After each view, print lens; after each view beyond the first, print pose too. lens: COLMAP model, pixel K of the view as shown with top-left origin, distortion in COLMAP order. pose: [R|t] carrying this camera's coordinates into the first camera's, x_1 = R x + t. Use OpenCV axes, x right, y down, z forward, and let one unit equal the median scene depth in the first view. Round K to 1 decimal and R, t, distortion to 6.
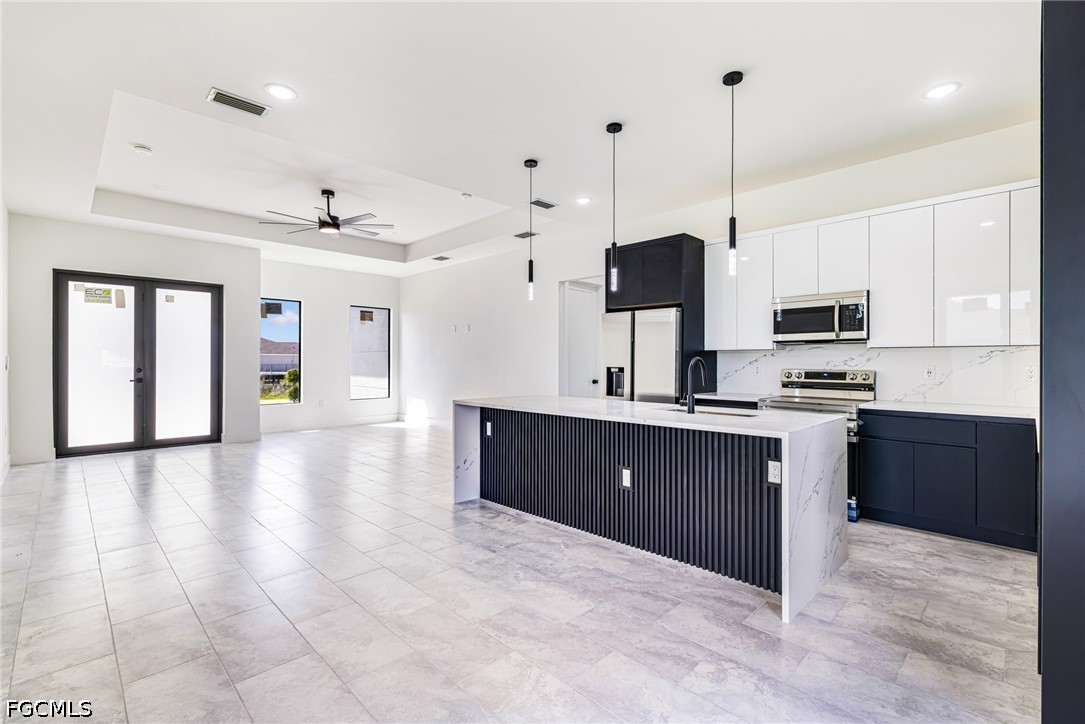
lens RADIAL K [[488.5, 0, 542.5], [0, 488.5, 362.0], [0, 0, 1]] dist [0.001729, 0.000167]
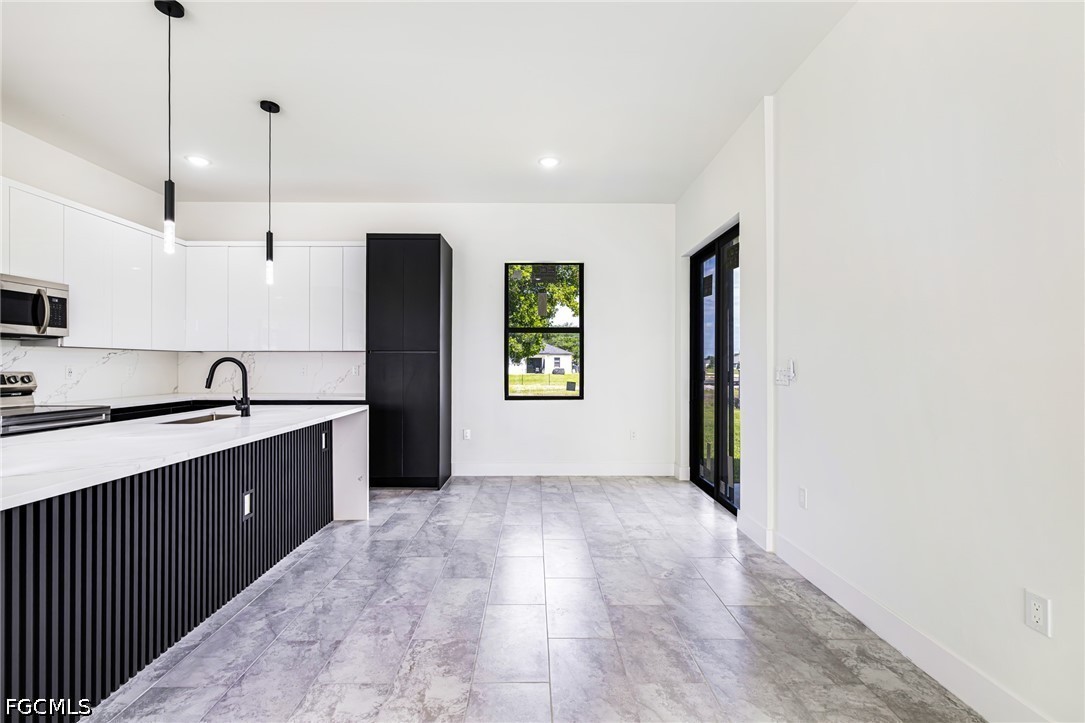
lens RADIAL K [[477.5, 0, 538.6], [0, 477.5, 362.4], [0, 0, 1]] dist [0.002265, 0.000437]
pose [[-0.721962, -0.000175, 0.691933, -0.685724], [-0.001405, 0.999998, -0.001214, 0.000461], [-0.691931, -0.001849, -0.721961, 1.163363]]
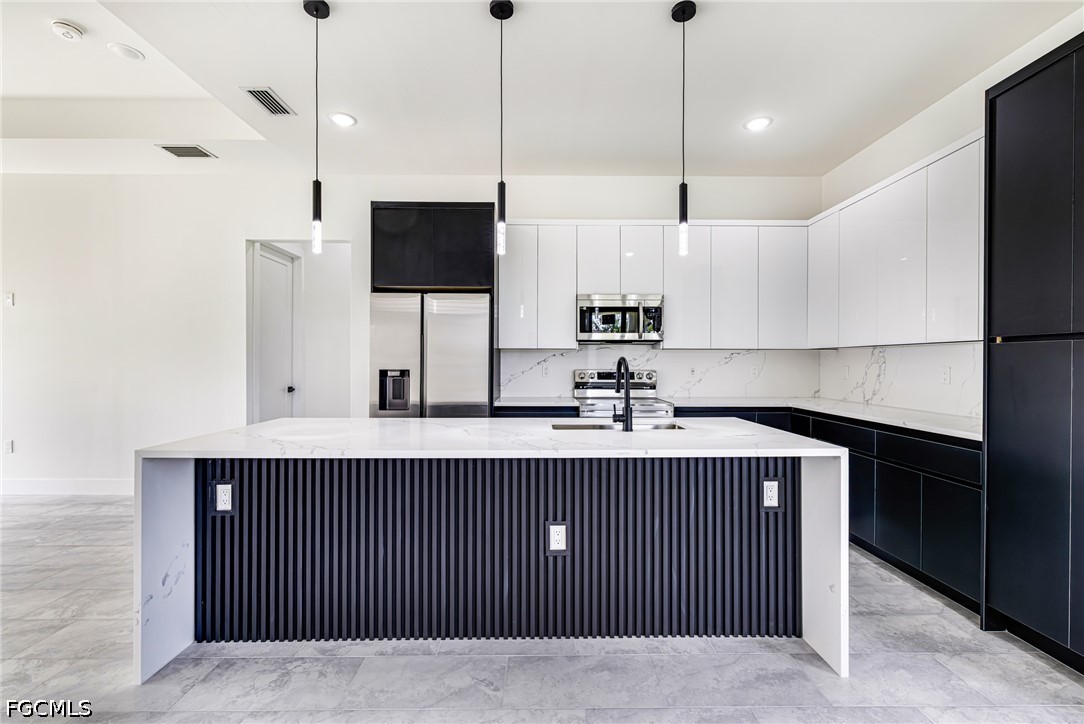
lens RADIAL K [[470.9, 0, 545.3], [0, 470.9, 363.0], [0, 0, 1]] dist [0.000614, 0.000204]
pose [[0.694115, -0.003257, 0.719857, -0.281734], [0.000673, 0.999992, 0.003876, -0.002656], [-0.719864, -0.002206, 0.694111, 0.533427]]
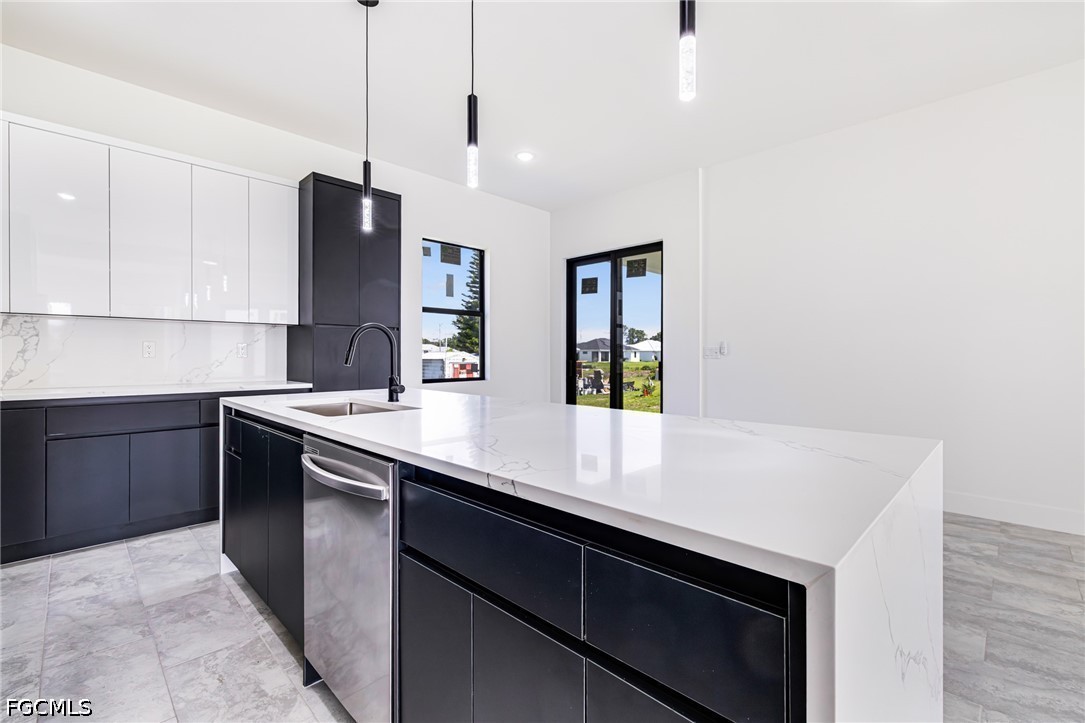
lens RADIAL K [[479.8, 0, 547.7], [0, 479.8, 347.2], [0, 0, 1]] dist [0.001627, -0.000057]
pose [[-0.999821, -0.004235, -0.018453, 0.077055], [-0.003924, 0.999850, -0.016874, 0.032001], [0.018522, -0.016798, -0.999687, 1.562479]]
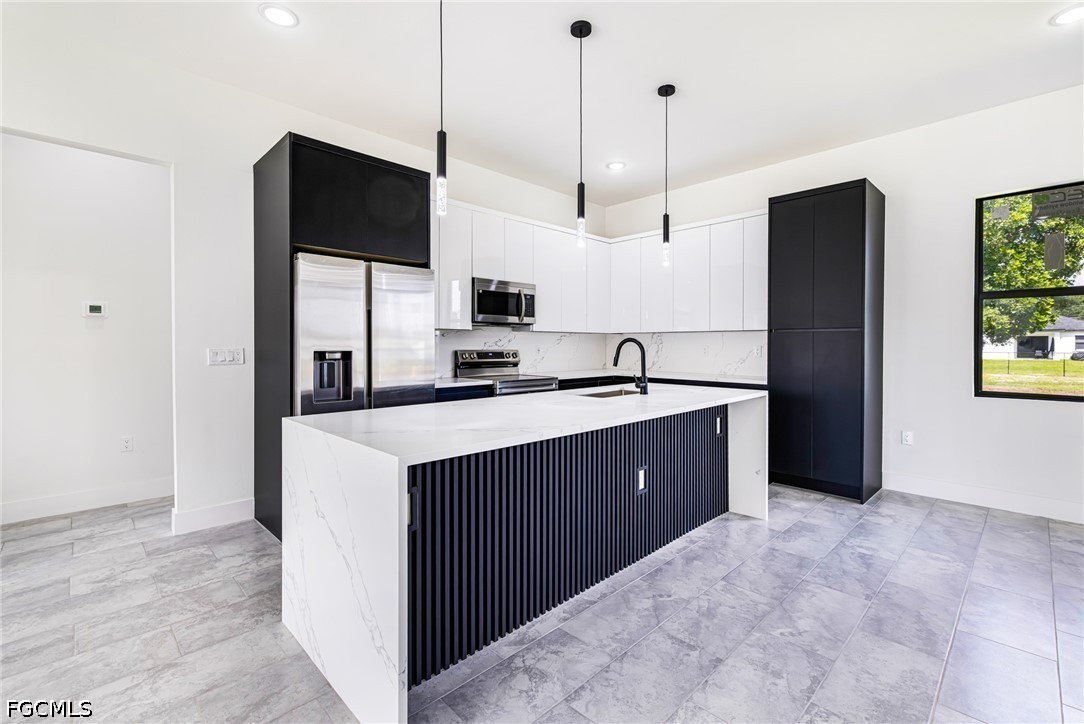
lens RADIAL K [[479.3, 0, 547.2], [0, 479.3, 347.7], [0, 0, 1]] dist [0.001627, -0.000057]
pose [[-0.007130, -0.009121, 0.999933, -0.614013], [-0.000534, 0.999958, 0.009118, 0.001382], [-0.999974, -0.000469, -0.007134, 1.097262]]
